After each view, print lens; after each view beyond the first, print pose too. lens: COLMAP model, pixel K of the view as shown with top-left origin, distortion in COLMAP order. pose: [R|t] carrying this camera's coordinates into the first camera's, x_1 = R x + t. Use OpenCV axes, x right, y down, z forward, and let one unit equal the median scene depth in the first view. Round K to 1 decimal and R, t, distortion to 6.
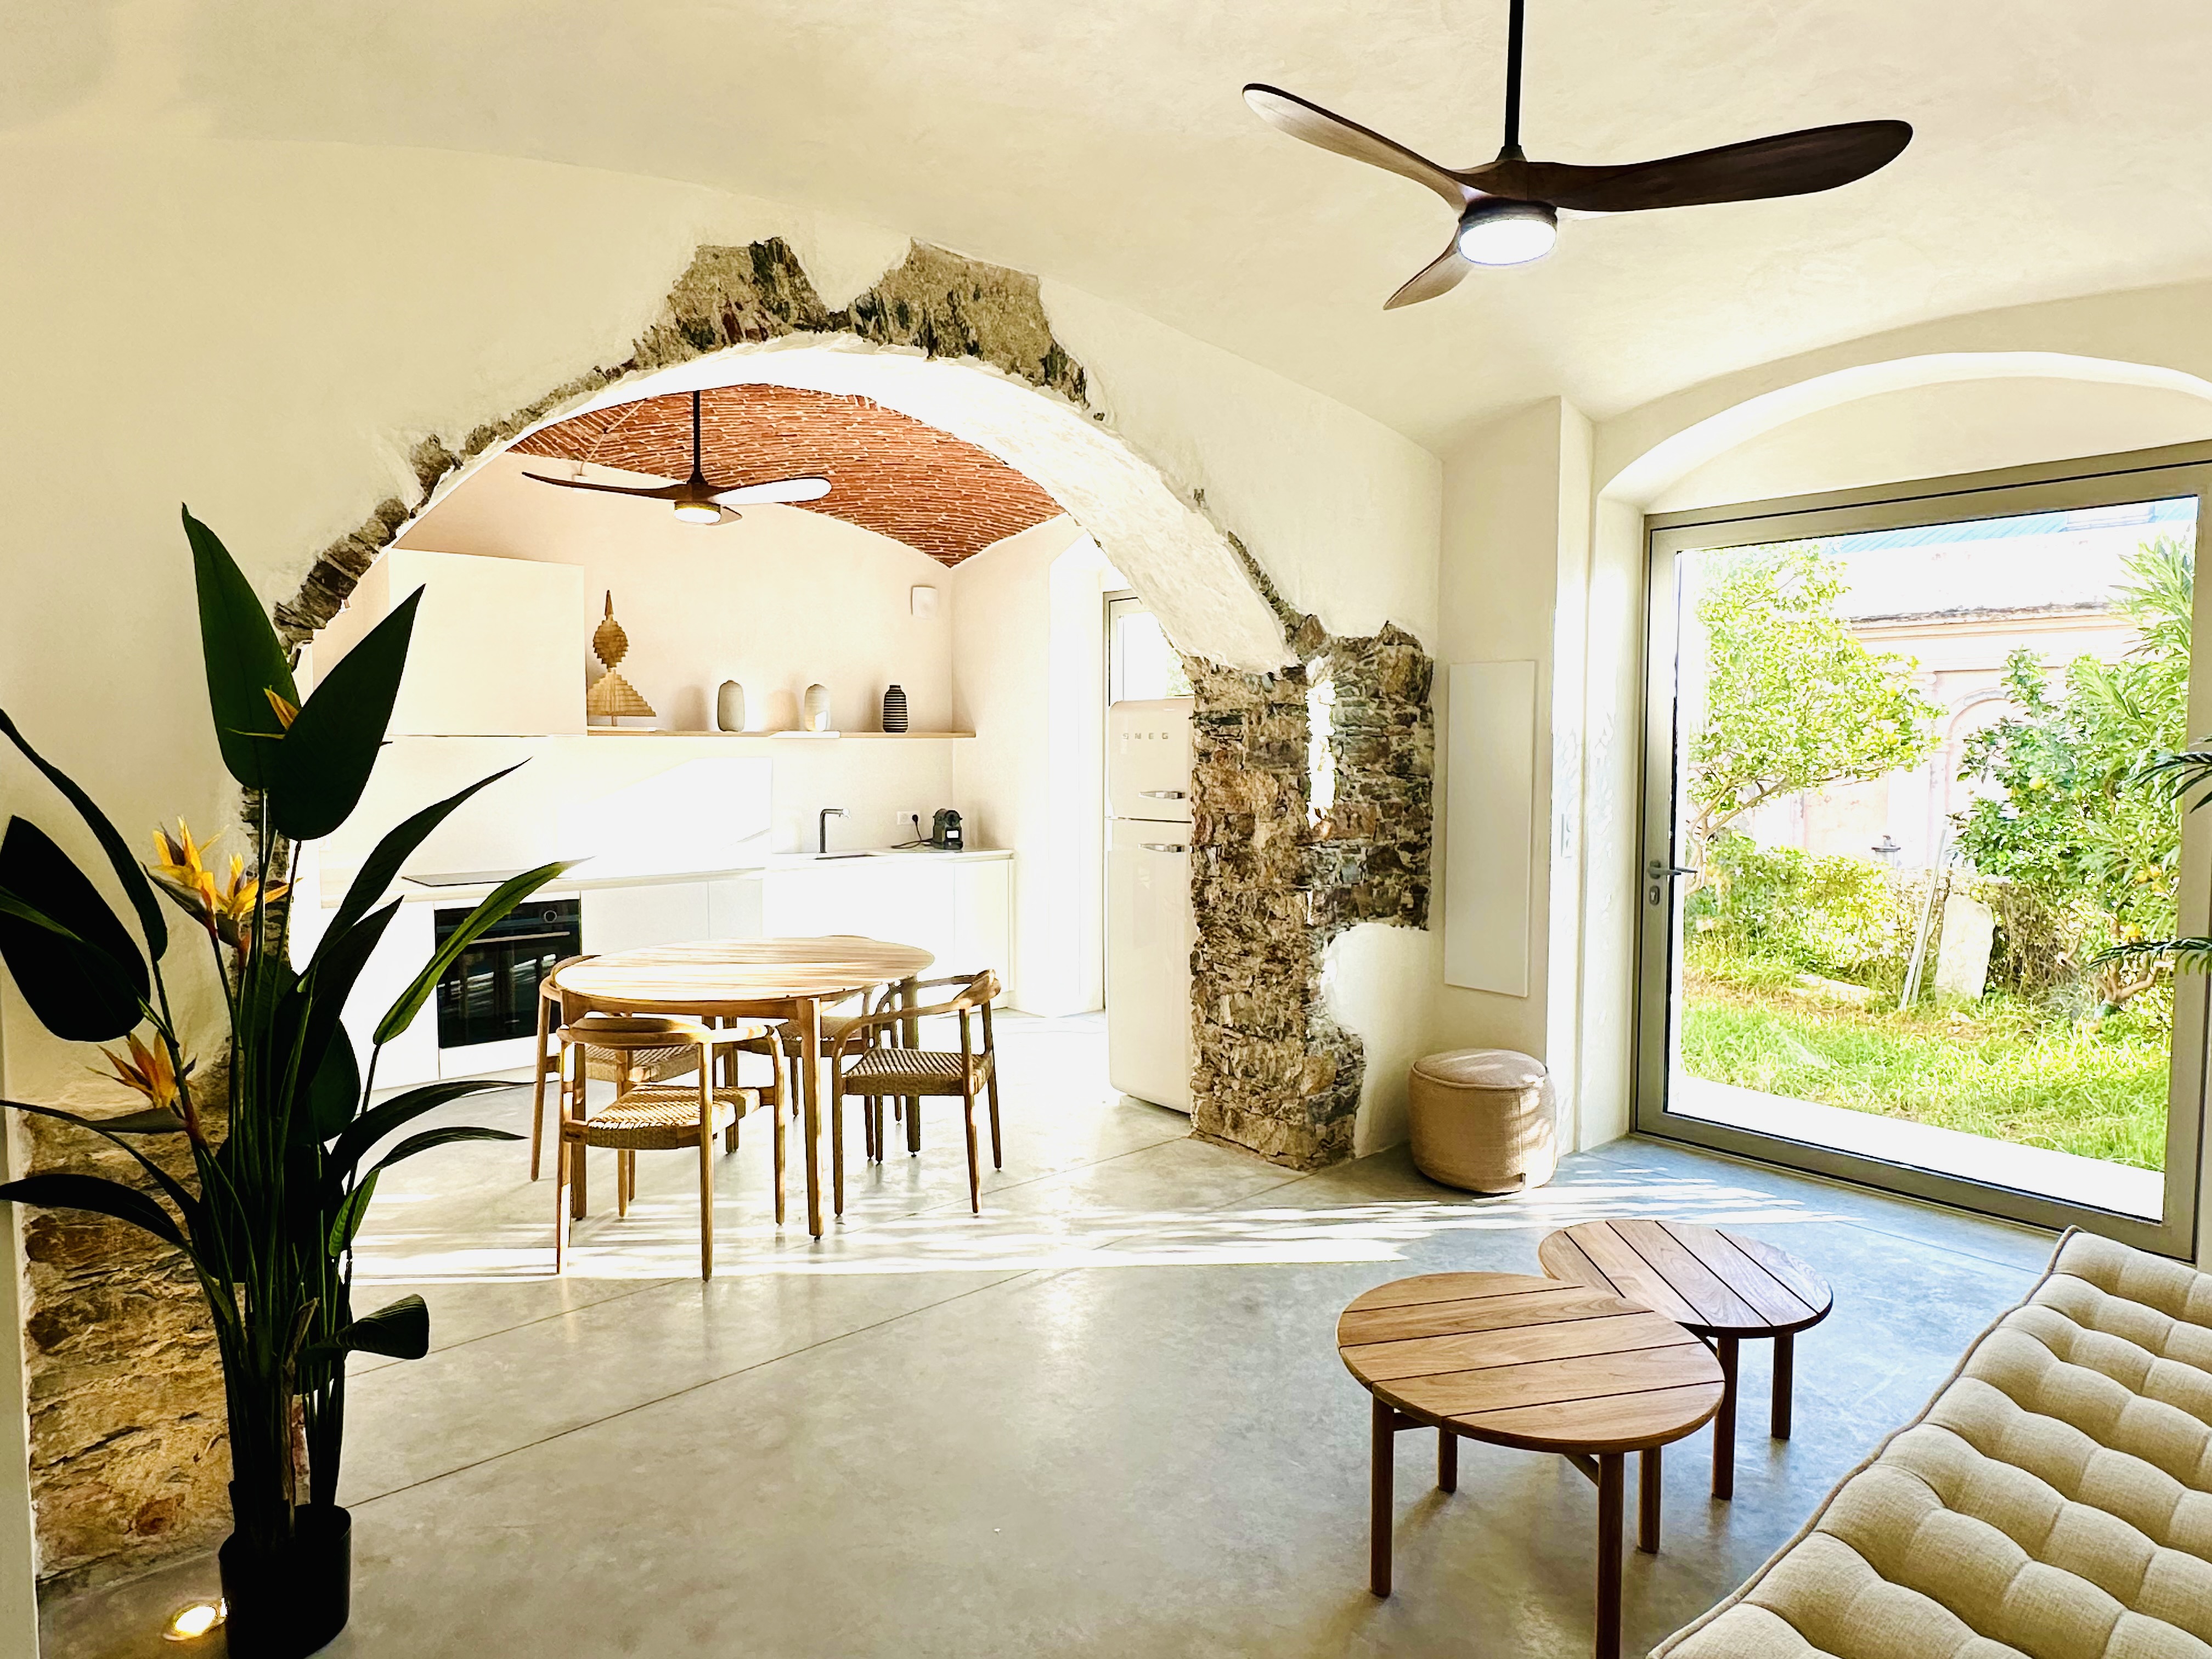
lens RADIAL K [[1290.2, 0, 1114.1], [0, 1290.2, 811.1], [0, 0, 1]] dist [-0.001779, -0.000567]
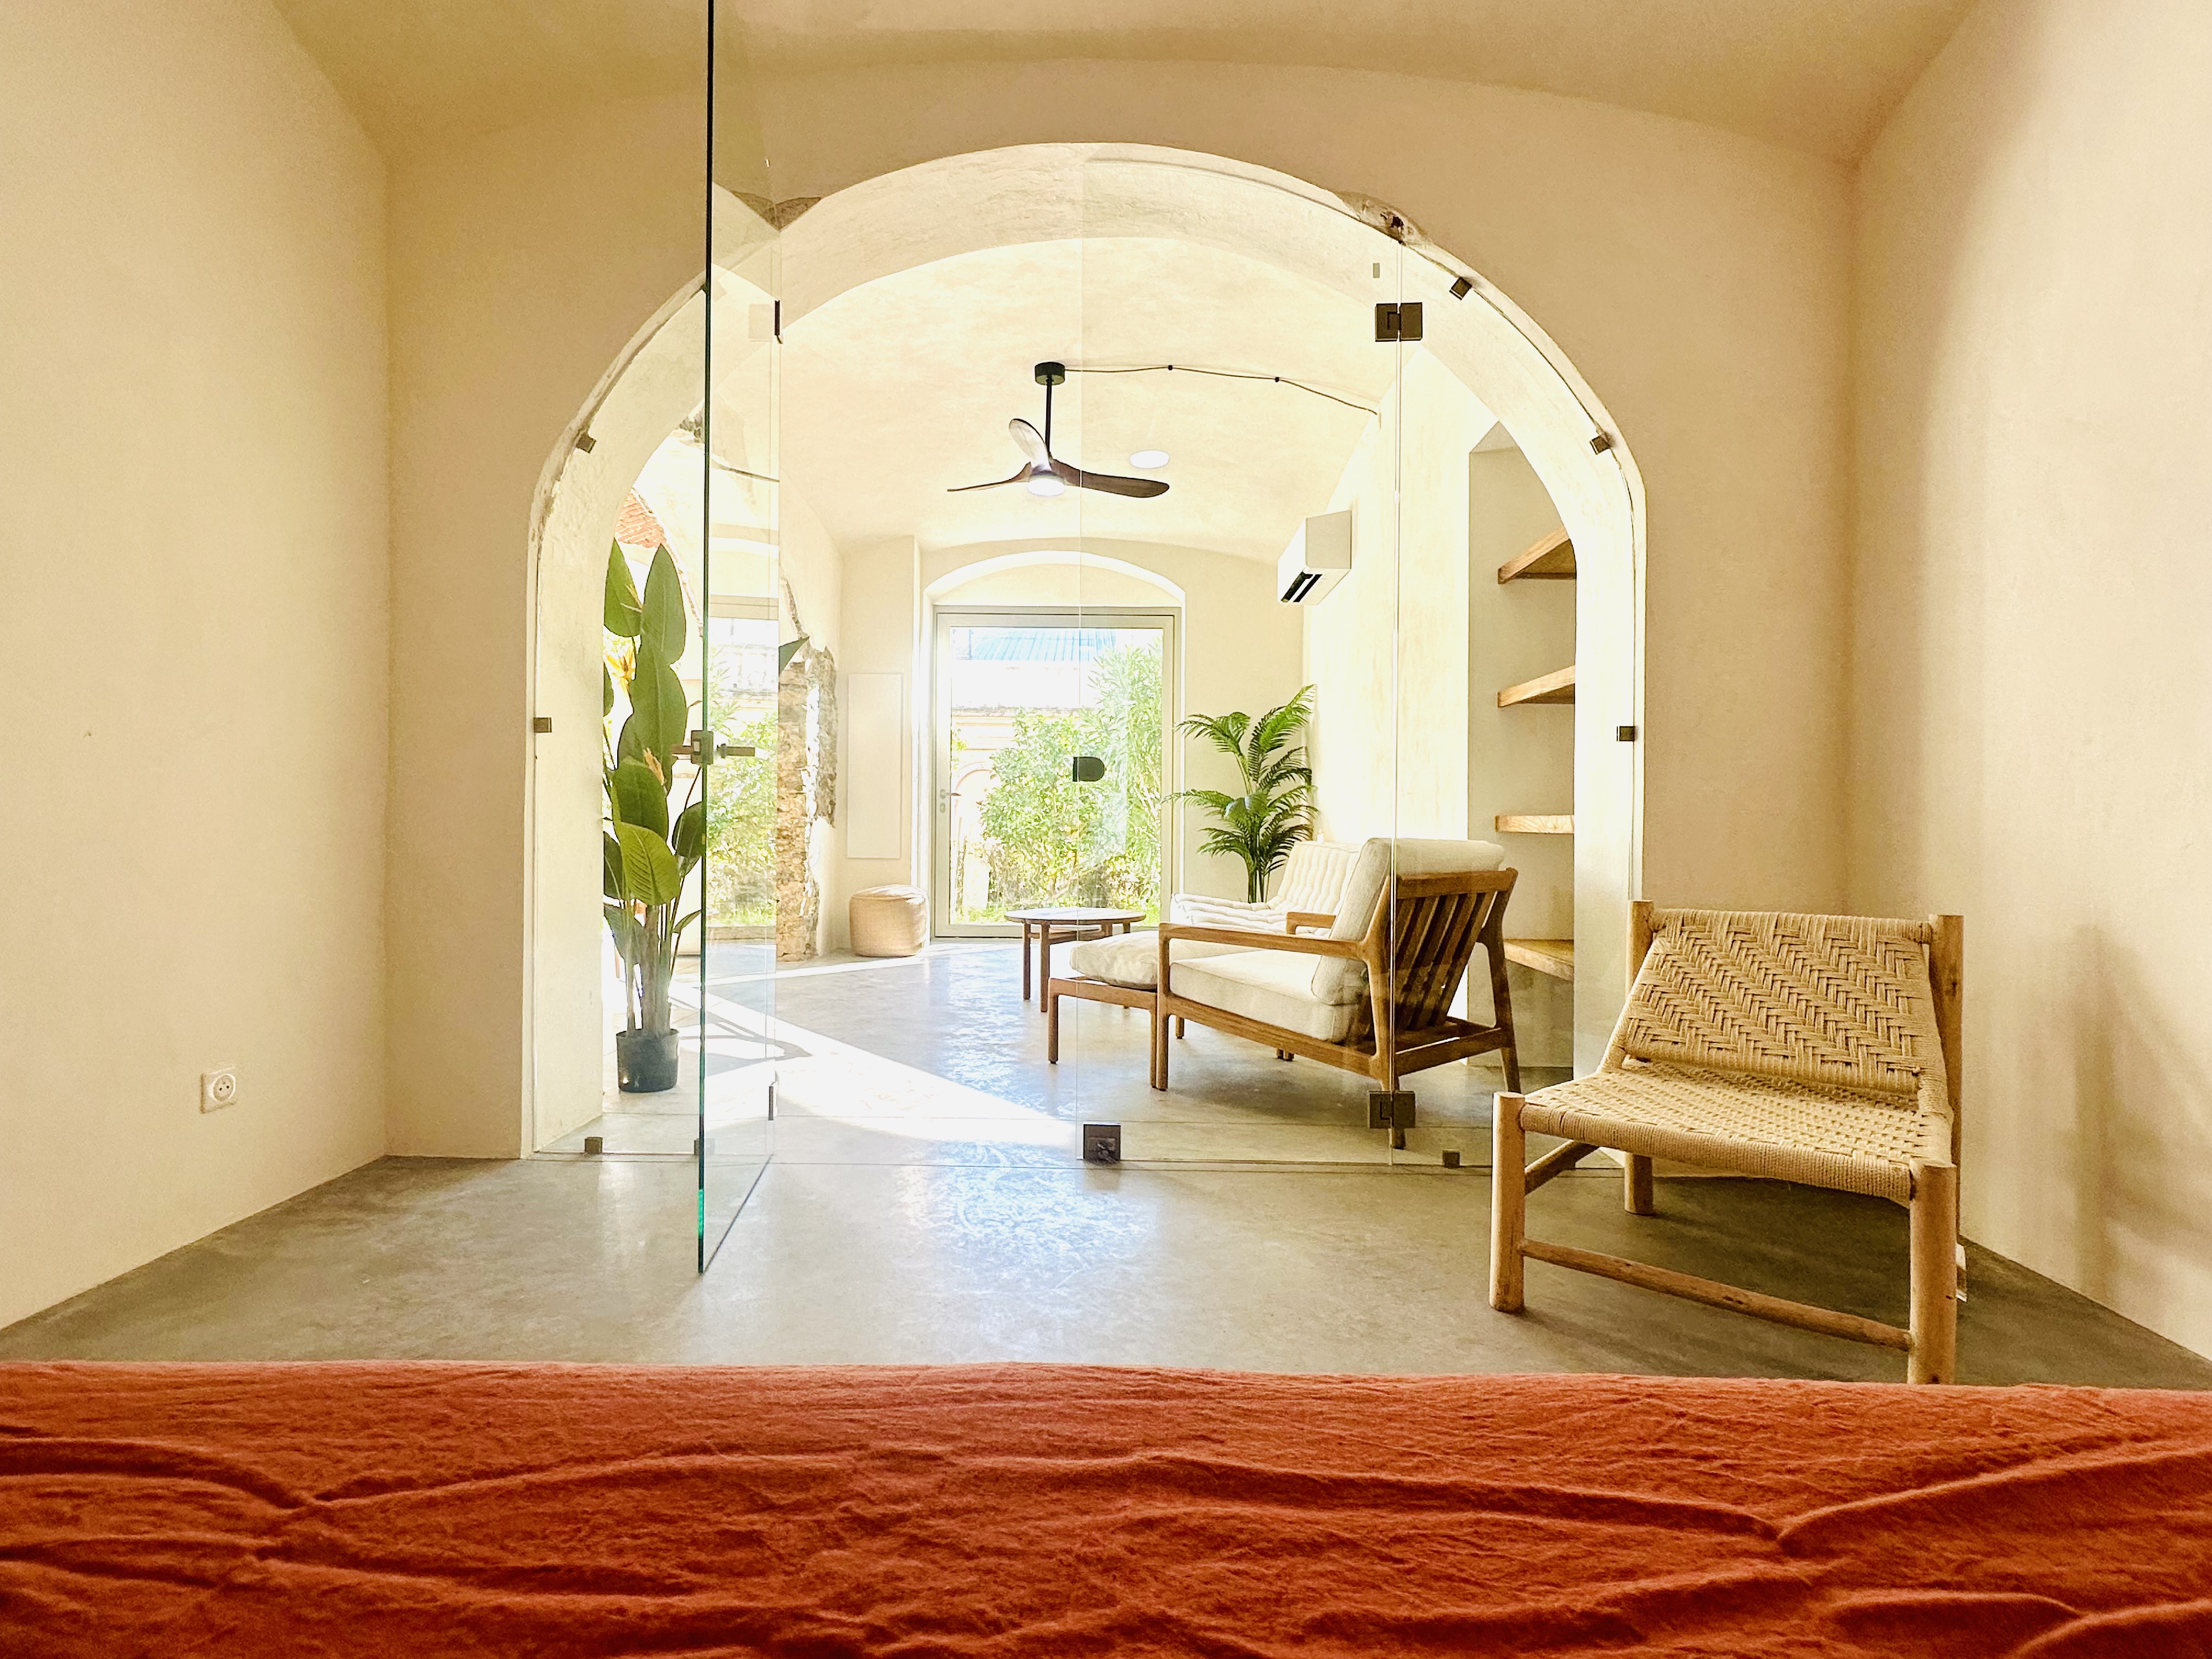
lens RADIAL K [[1123.9, 0, 1106.0], [0, 1123.9, 829.5], [0, 0, 1]] dist [-0.000237, -0.000013]
pose [[0.681460, -0.003334, 0.731848, -0.634950], [0.028454, 0.999354, -0.021942, 0.144821], [-0.731302, 0.035777, 0.681115, -0.291202]]
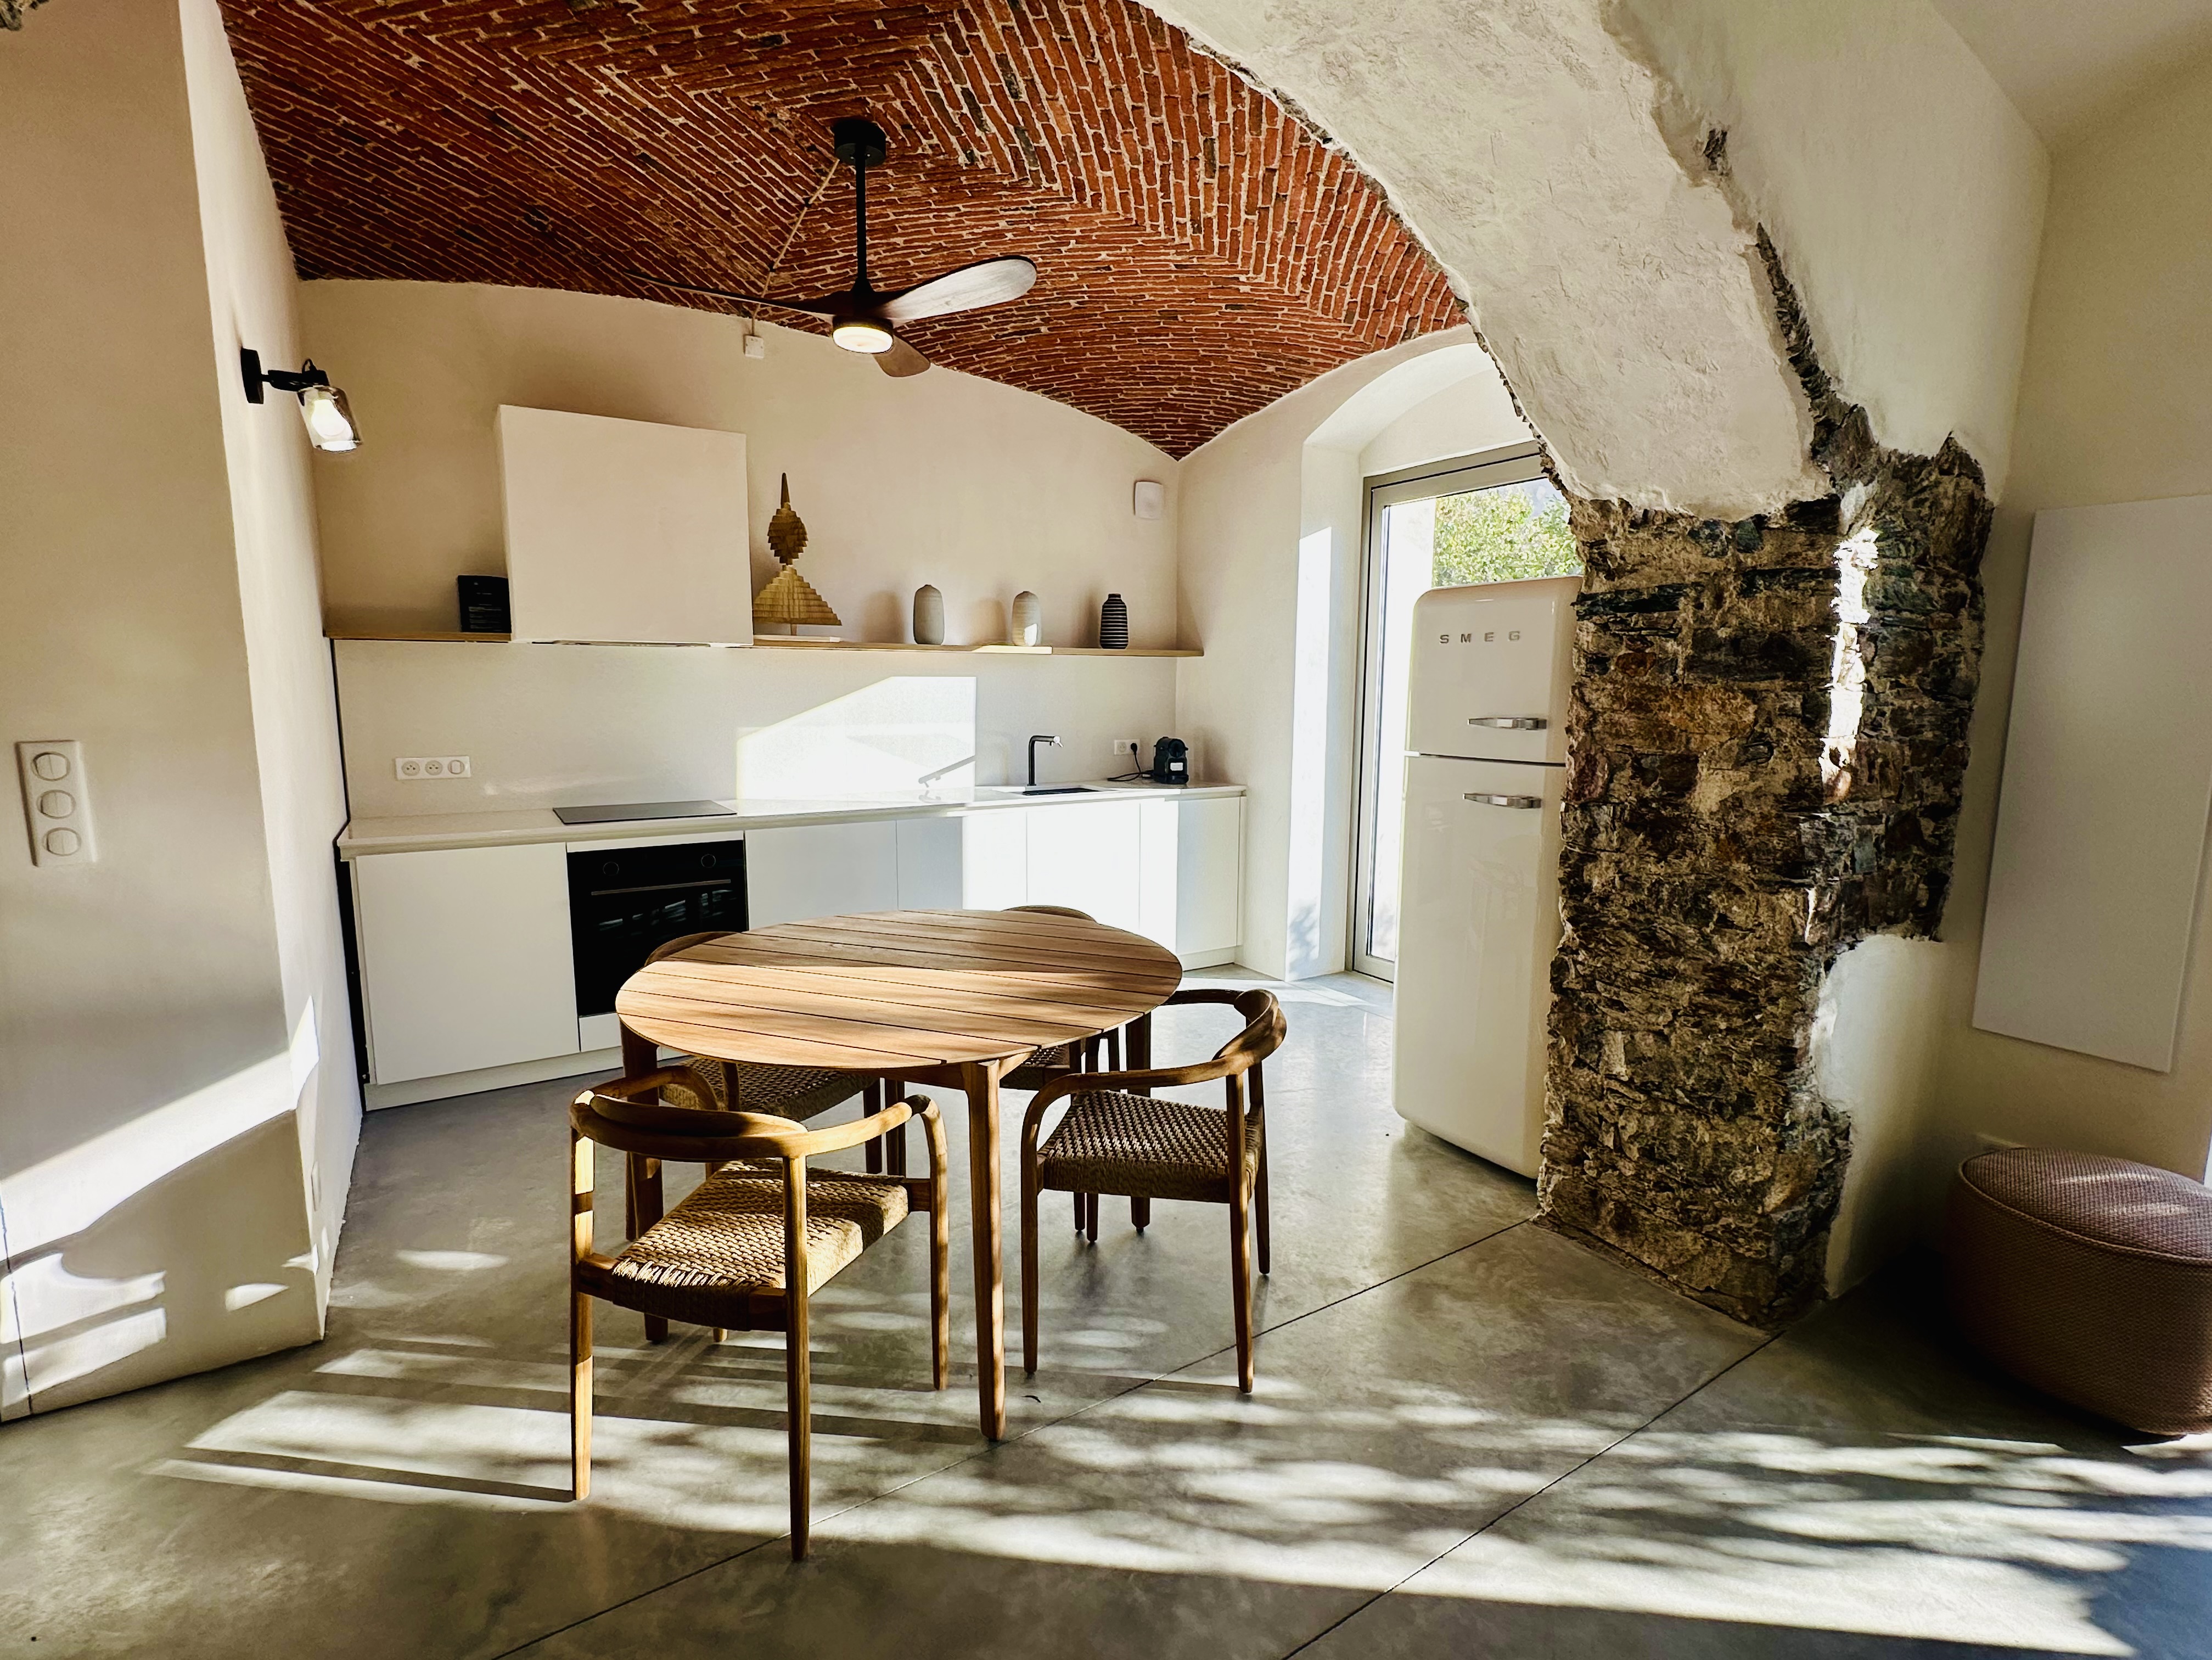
lens RADIAL K [[1067.3, 0, 1106.0], [0, 1067.3, 830.0], [0, 0, 1]] dist [0.000033, -0.000084]
pose [[0.986216, 0.028430, -0.163003, -0.084811], [-0.014237, 0.996055, 0.087587, -0.002982], [0.164850, -0.084059, 0.982730, 0.439827]]
